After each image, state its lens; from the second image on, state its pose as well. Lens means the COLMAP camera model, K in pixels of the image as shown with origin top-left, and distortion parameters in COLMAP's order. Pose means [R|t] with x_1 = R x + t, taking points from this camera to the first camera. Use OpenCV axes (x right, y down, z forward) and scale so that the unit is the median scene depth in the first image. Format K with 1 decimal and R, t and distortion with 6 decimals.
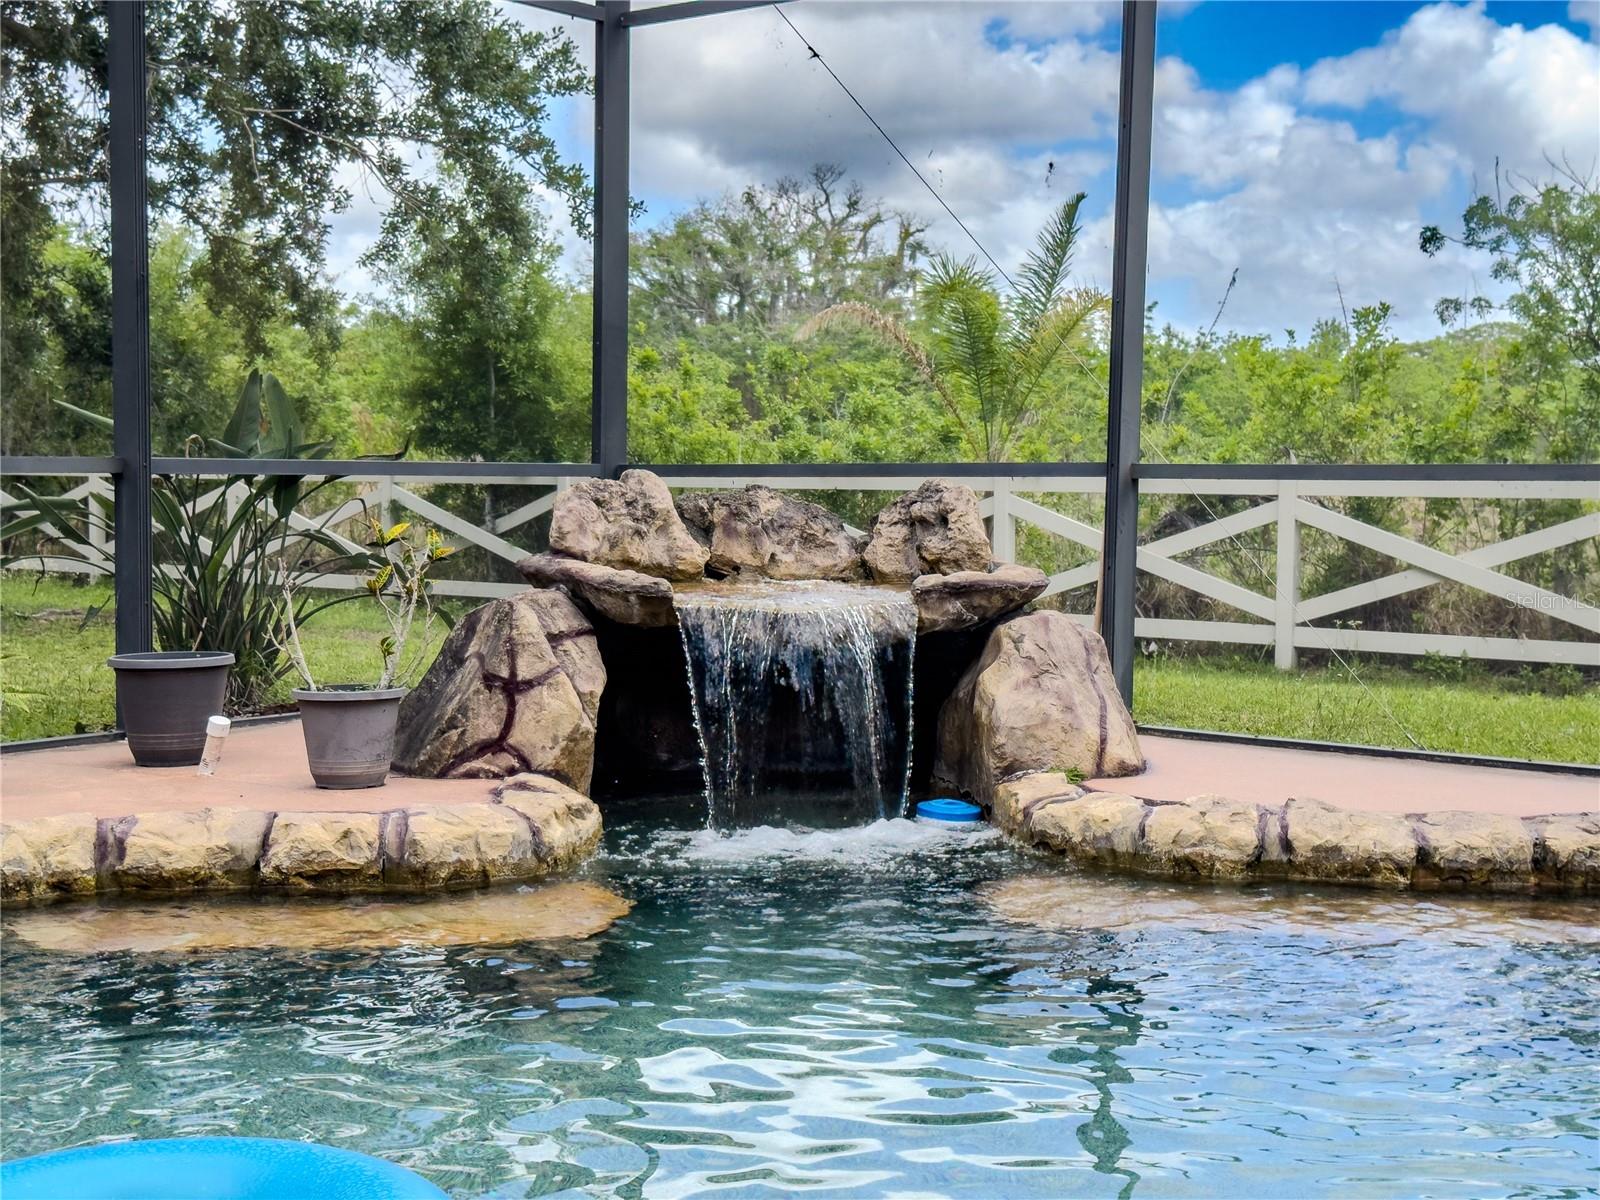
lens RADIAL K [[2223.1, 0, 800.0], [0, 2223.1, 600.0], [0, 0, 1]] dist [0.035512, 0.036104]
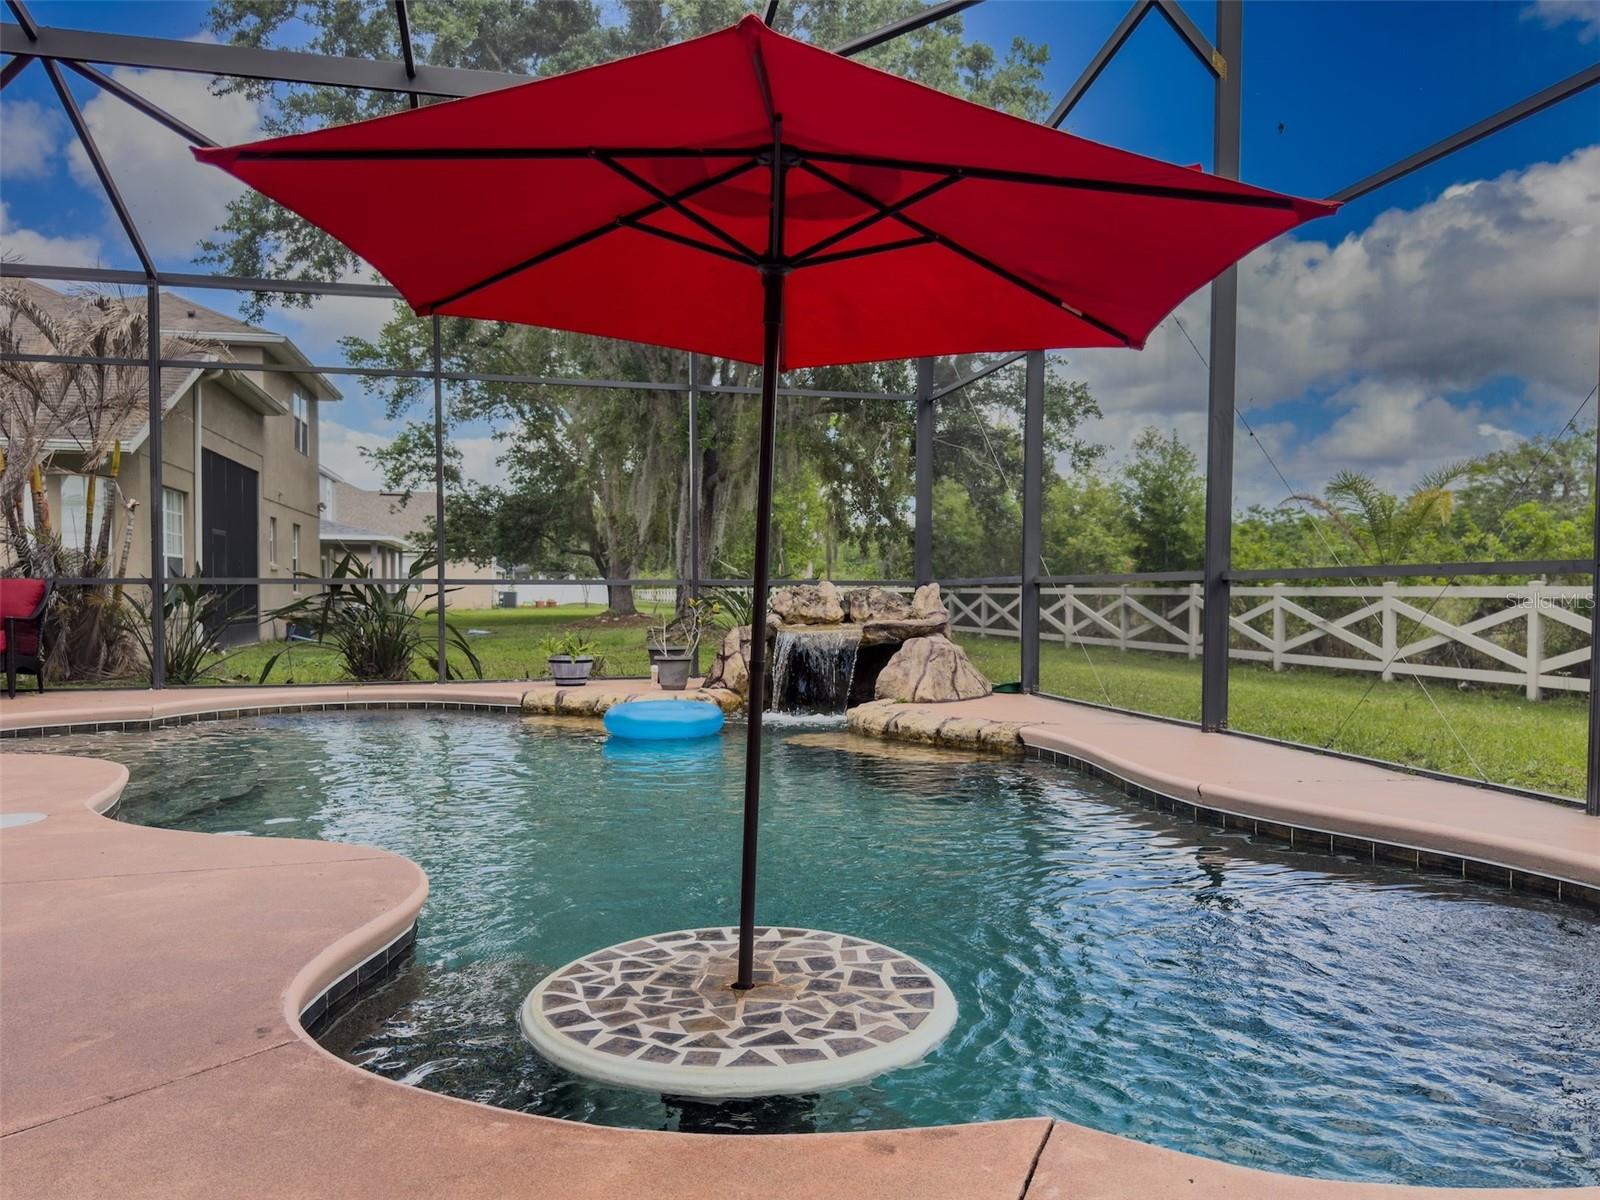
lens RADIAL K [[1111.6, 0, 800.0], [0, 1111.6, 600.0], [0, 0, 1]] dist [0.001629, 0.000957]
pose [[0.807279, -0.000320, -0.590170, 0.381340], [-0.030267, 0.998661, -0.041943, 0.010711], [0.589393, 0.051722, 0.806189, -0.037618]]
